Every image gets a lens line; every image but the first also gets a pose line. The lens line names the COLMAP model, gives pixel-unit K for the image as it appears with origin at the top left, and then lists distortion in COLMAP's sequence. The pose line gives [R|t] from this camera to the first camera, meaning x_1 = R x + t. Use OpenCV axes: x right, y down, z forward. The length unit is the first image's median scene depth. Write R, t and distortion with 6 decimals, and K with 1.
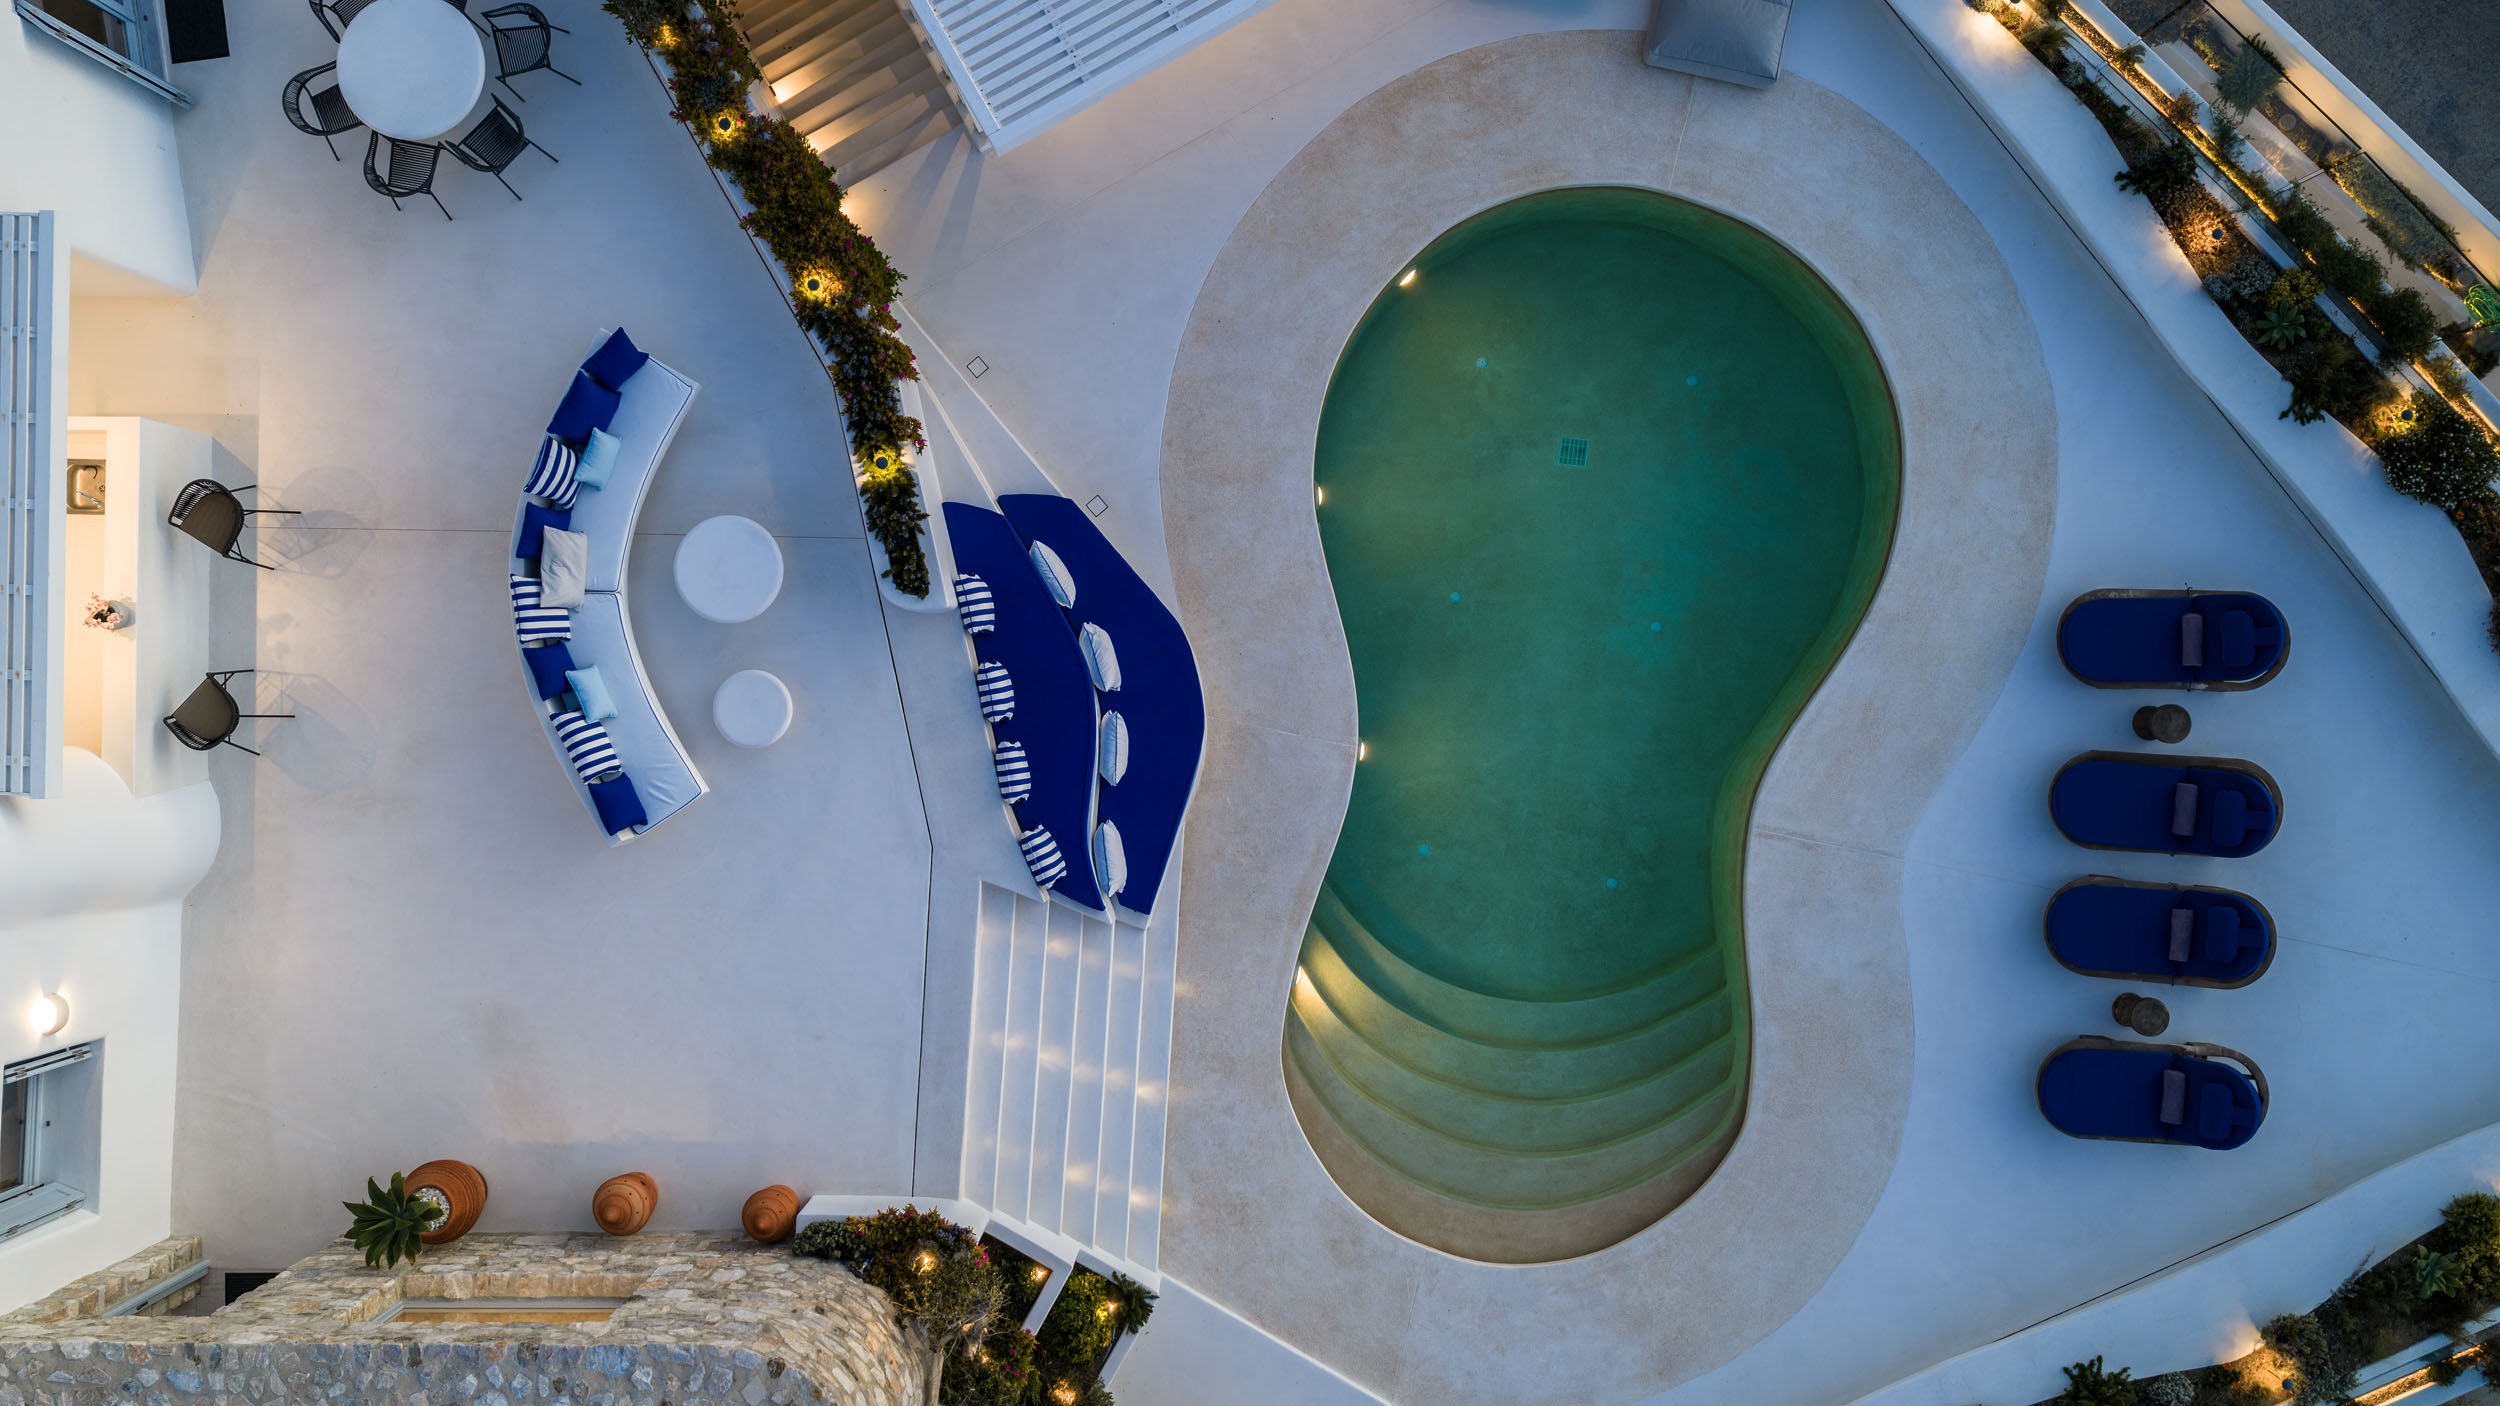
lens RADIAL K [[2119.5, 0, 1250.0], [0, 2119.5, 703.0], [0, 0, 1]] dist [-0.002216, -0.005964]
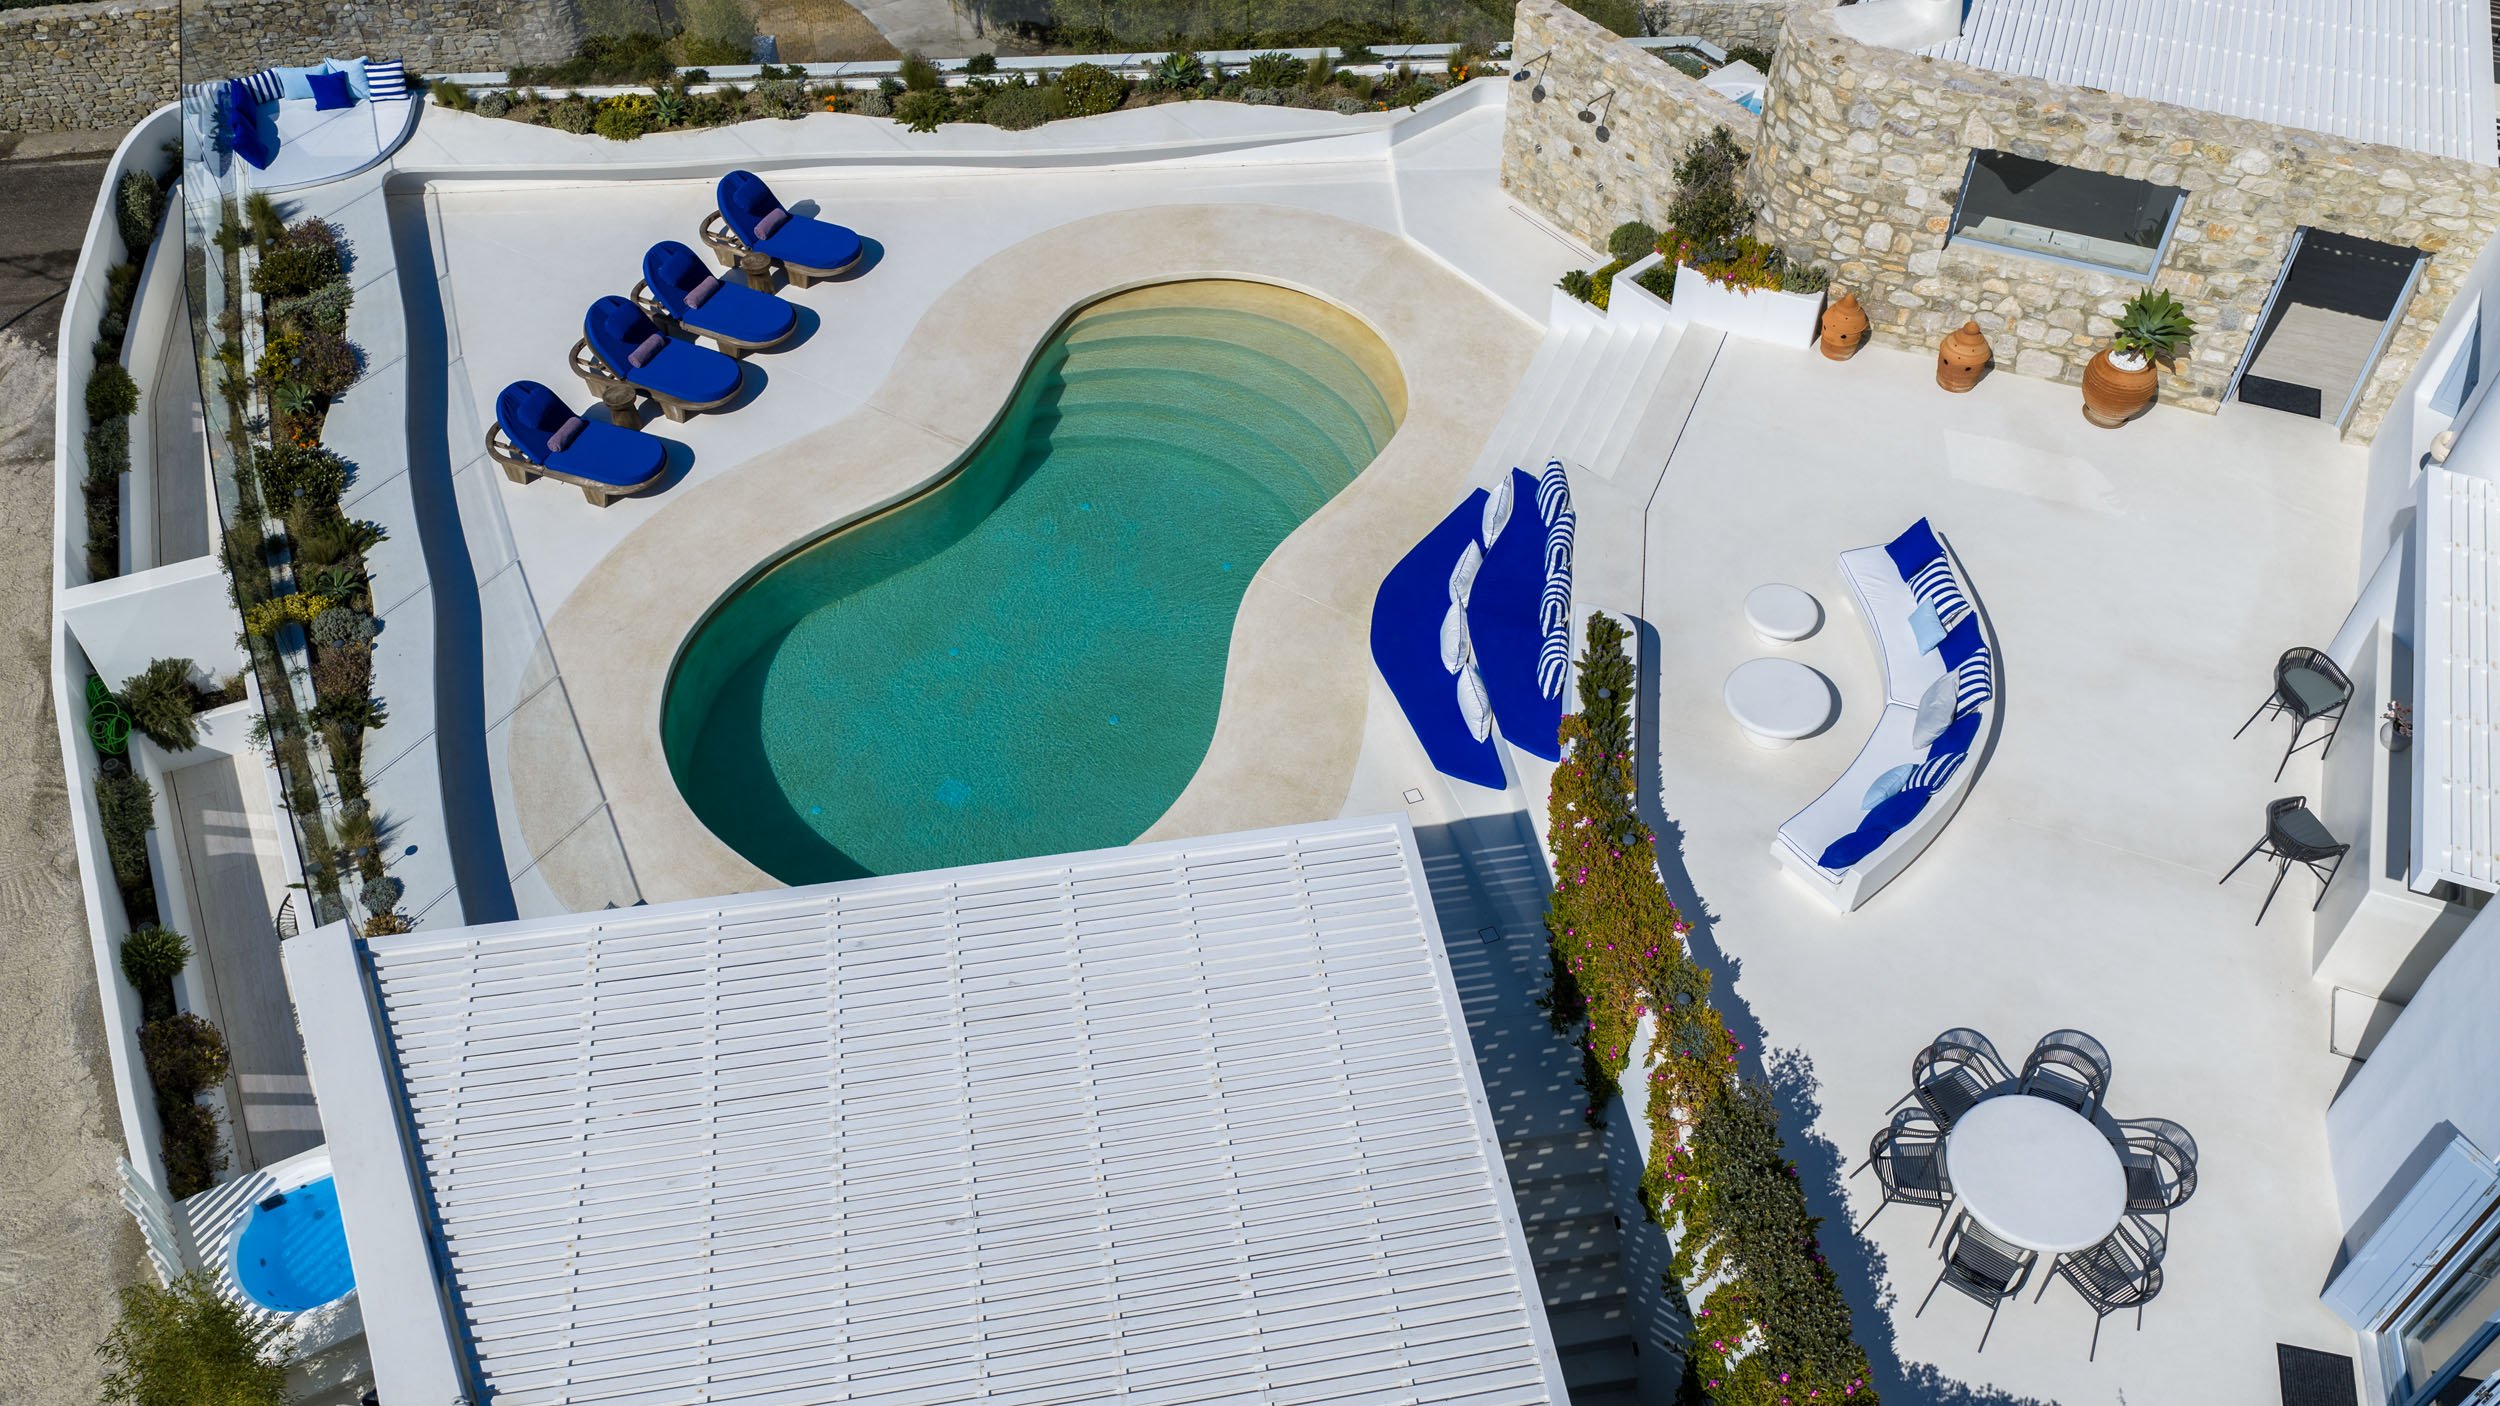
lens RADIAL K [[2119.5, 0, 1250.0], [0, 2119.5, 703.0], [0, 0, 1]] dist [-0.002216, -0.005964]
pose [[-0.937815, -0.246780, 0.244135, -0.261186], [0.346825, -0.695770, 0.628980, -0.804240], [0.014642, 0.674540, 0.738093, 0.249458]]
